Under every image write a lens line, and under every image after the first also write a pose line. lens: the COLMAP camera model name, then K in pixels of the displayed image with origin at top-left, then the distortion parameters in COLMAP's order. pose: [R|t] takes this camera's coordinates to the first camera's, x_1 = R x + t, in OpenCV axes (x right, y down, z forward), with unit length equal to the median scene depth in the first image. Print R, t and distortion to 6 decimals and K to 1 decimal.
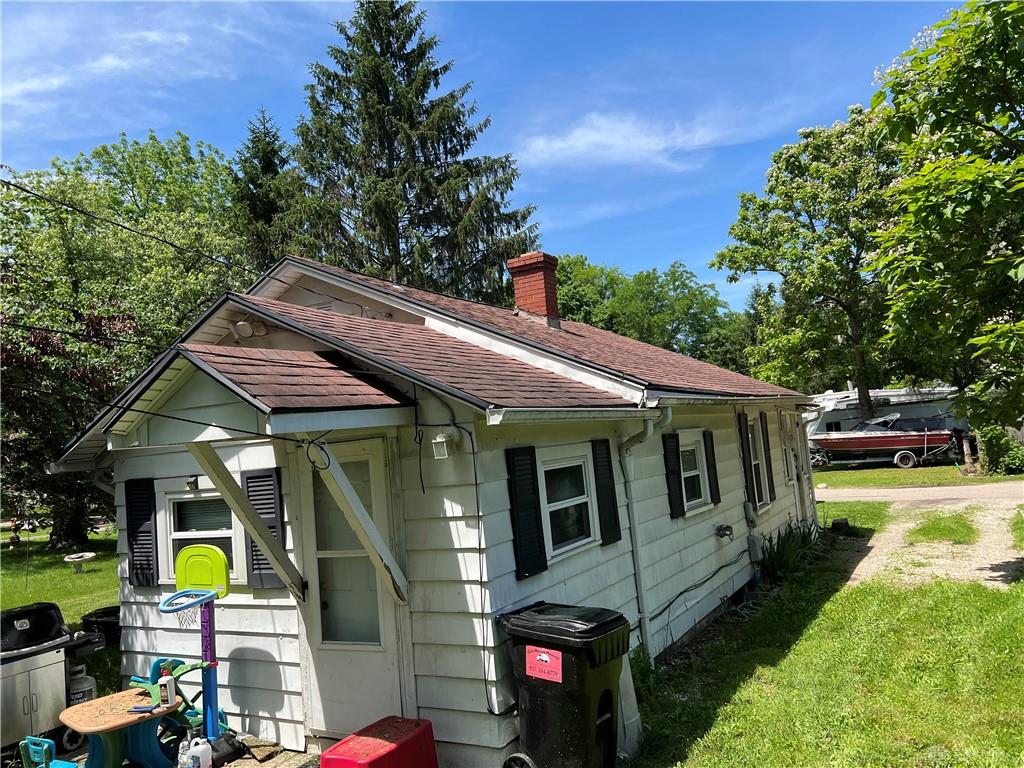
lens RADIAL K [[761.8, 0, 512.4], [0, 761.8, 384.2], [0, 0, 1]] dist [0.034213, -0.071939]
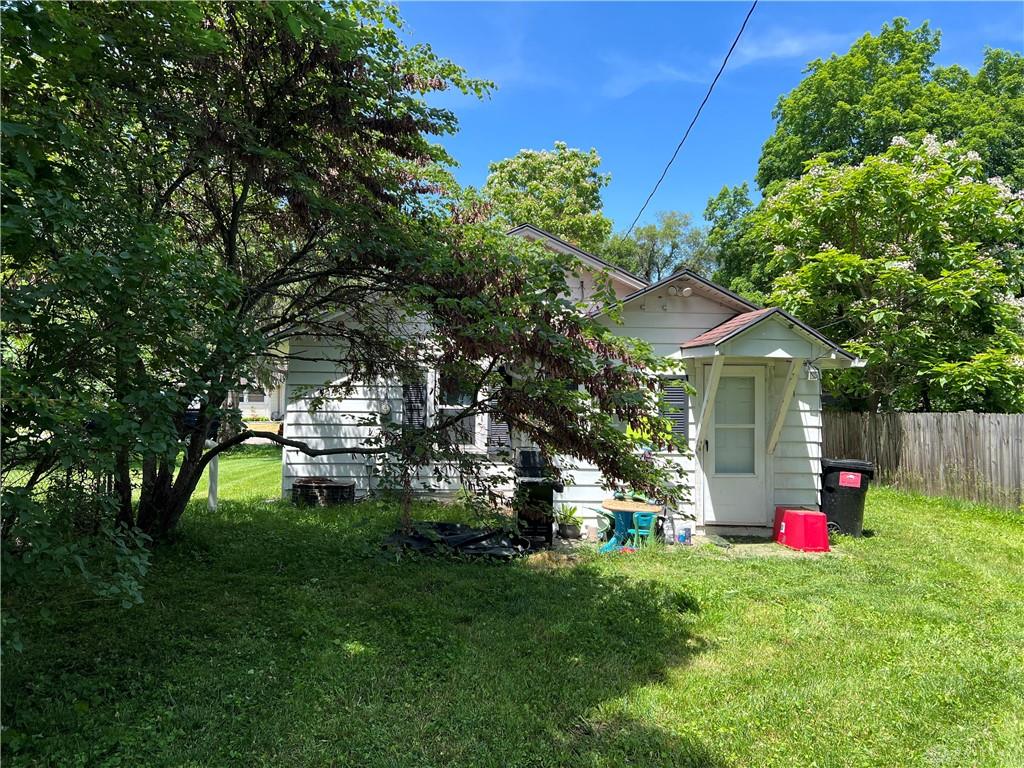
lens RADIAL K [[761.8, 0, 512.4], [0, 761.8, 379.4], [0, 0, 1]] dist [0.034213, -0.071939]
pose [[0.836921, 0.116107, 0.534867, -1.771554], [-0.138375, 0.990379, 0.001531, 0.194525], [-0.529543, -0.075294, 0.844935, -0.273874]]
